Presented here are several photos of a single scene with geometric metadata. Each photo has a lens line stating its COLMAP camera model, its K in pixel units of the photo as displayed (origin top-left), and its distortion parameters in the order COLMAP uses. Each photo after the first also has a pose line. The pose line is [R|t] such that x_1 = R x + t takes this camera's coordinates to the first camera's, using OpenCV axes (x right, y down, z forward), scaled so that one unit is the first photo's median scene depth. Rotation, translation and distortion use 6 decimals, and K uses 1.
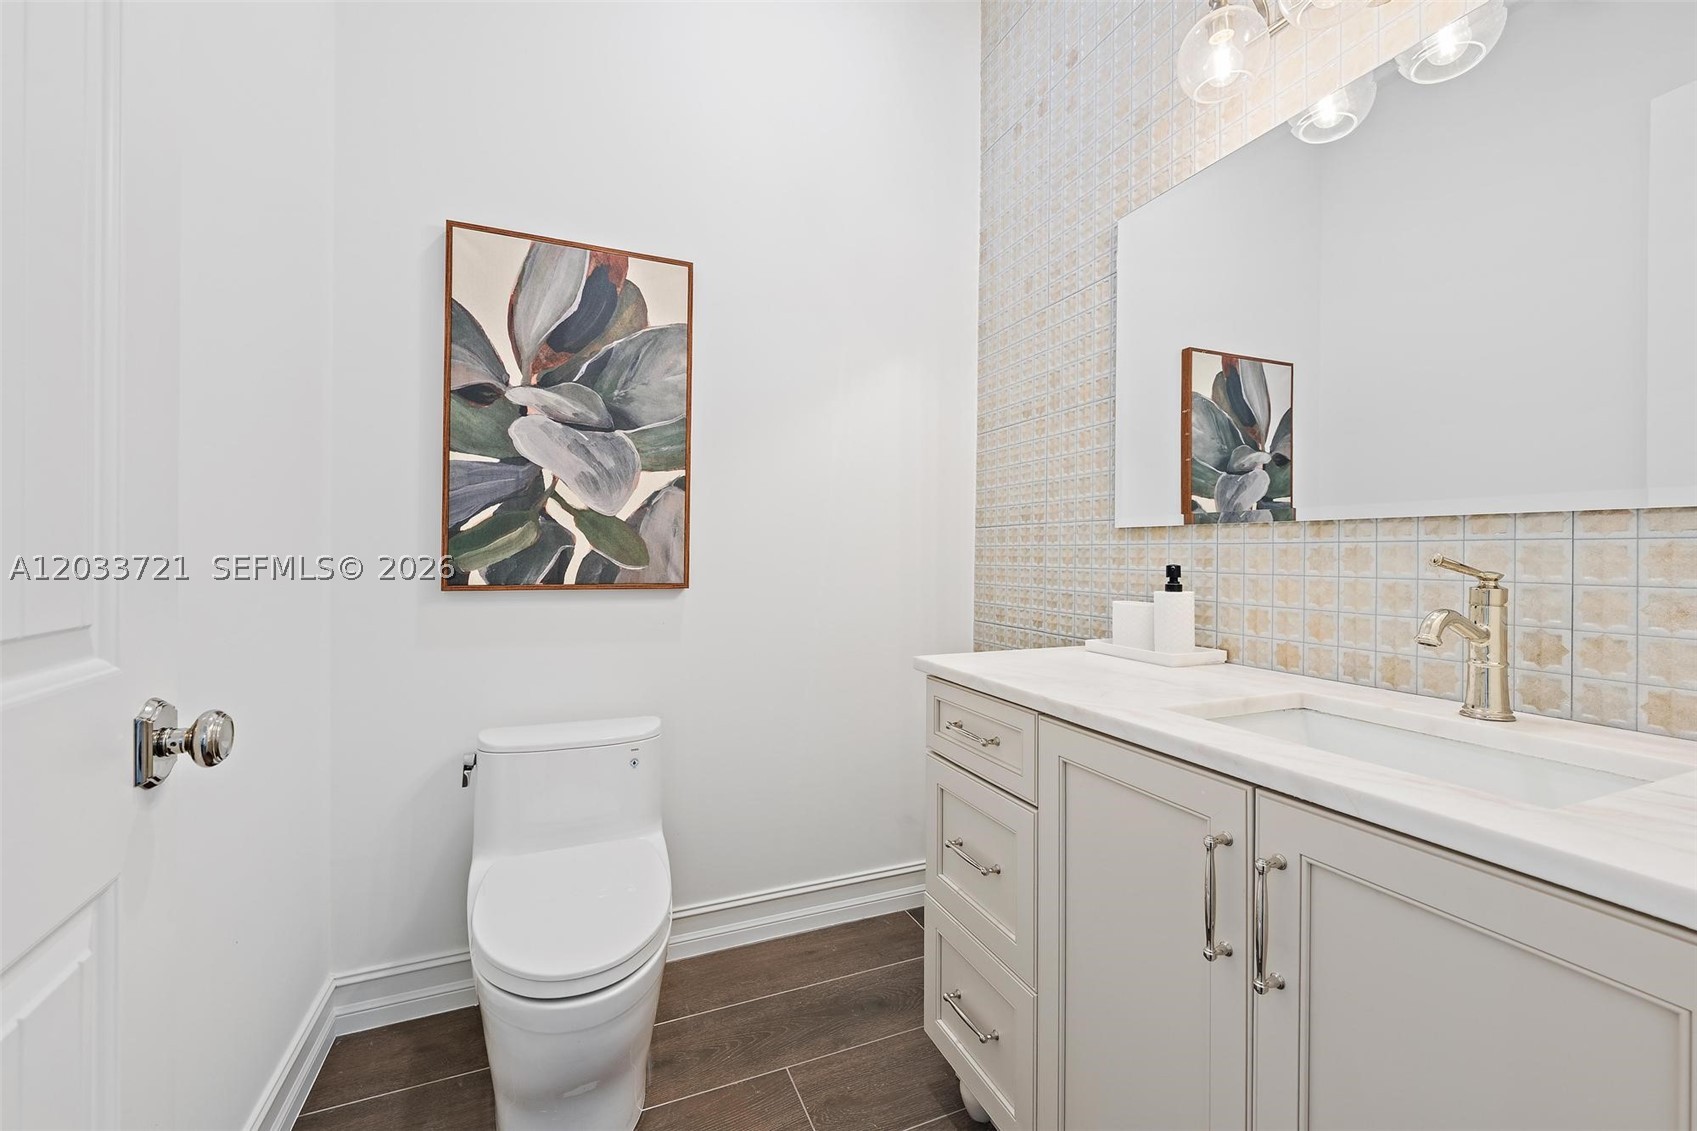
lens RADIAL K [[671.0, 0, 851.8], [0, 671.0, 555.7], [0, 0, 1]] dist [-0.003633, -0.000117]
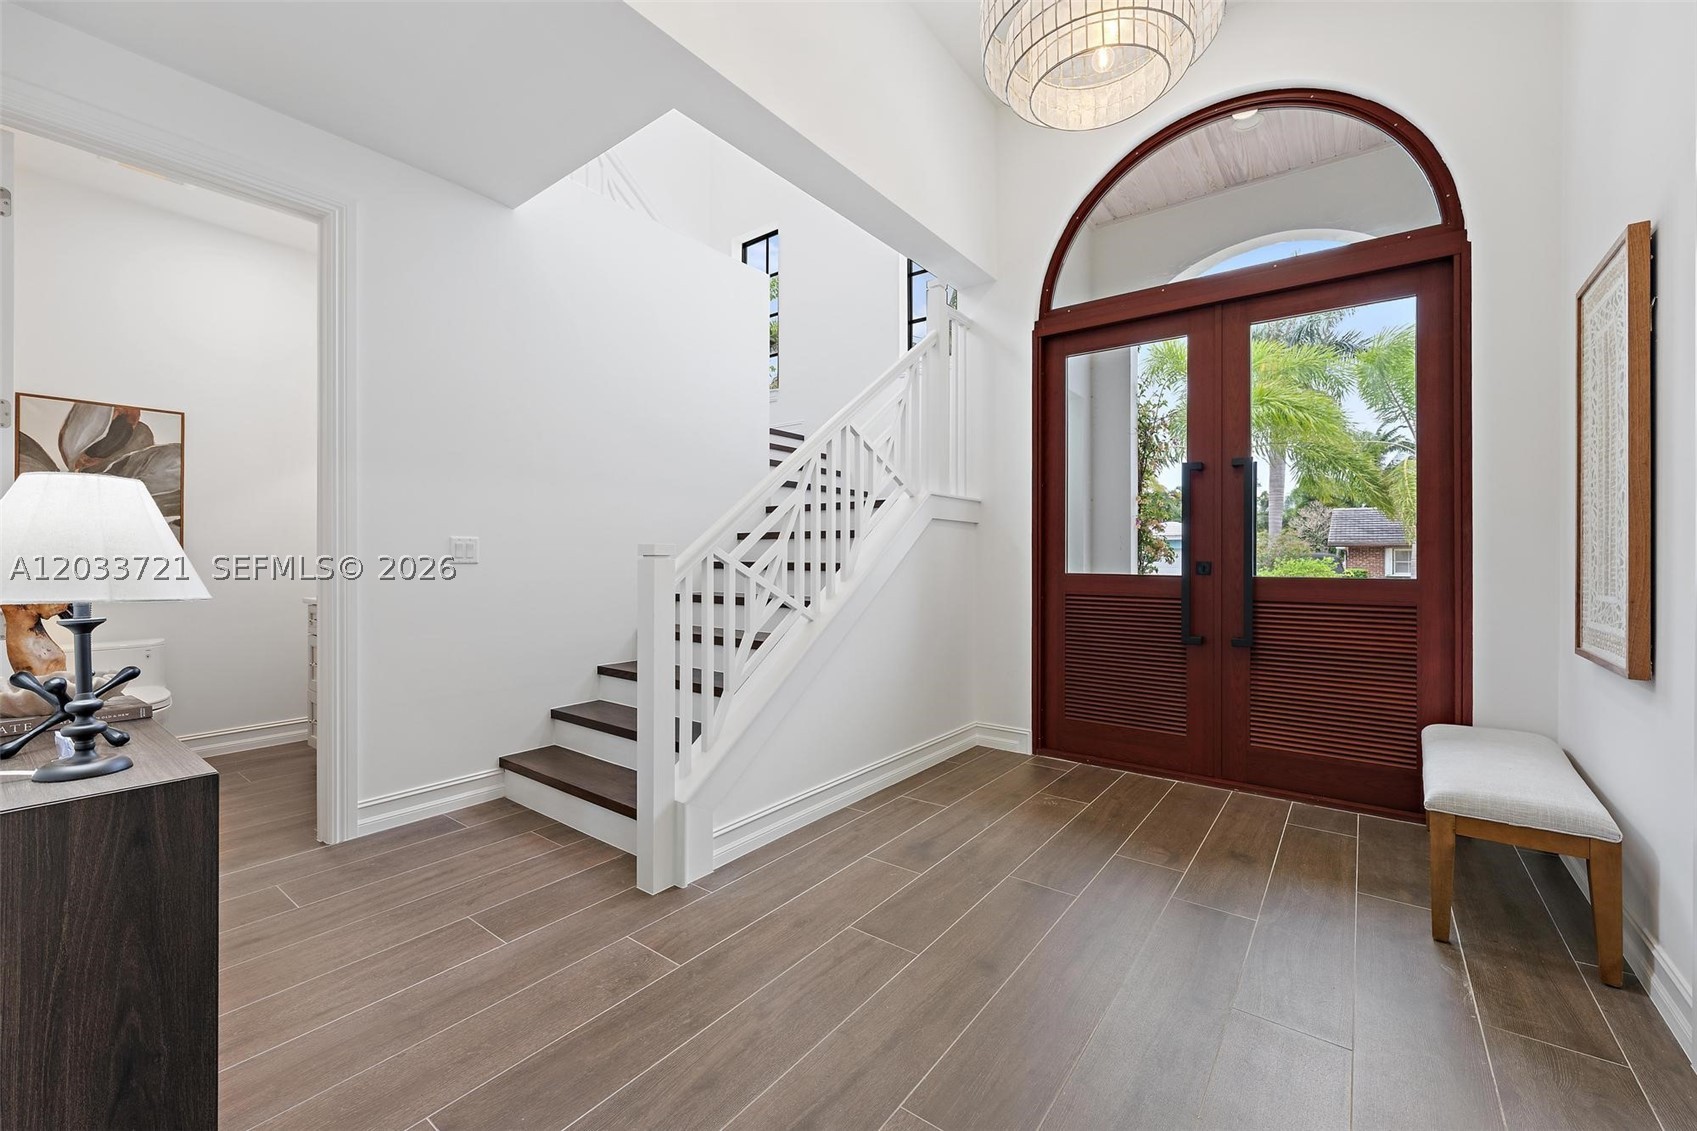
lens RADIAL K [[671.0, 0, 856.5], [0, 671.0, 554.7], [0, 0, 1]] dist [-0.003633, -0.000117]
pose [[0.872908, -0.009345, 0.487796, 0.566910], [0.008634, 0.999956, 0.003706, -0.000497], [-0.487809, 0.000977, 0.872950, -1.817306]]
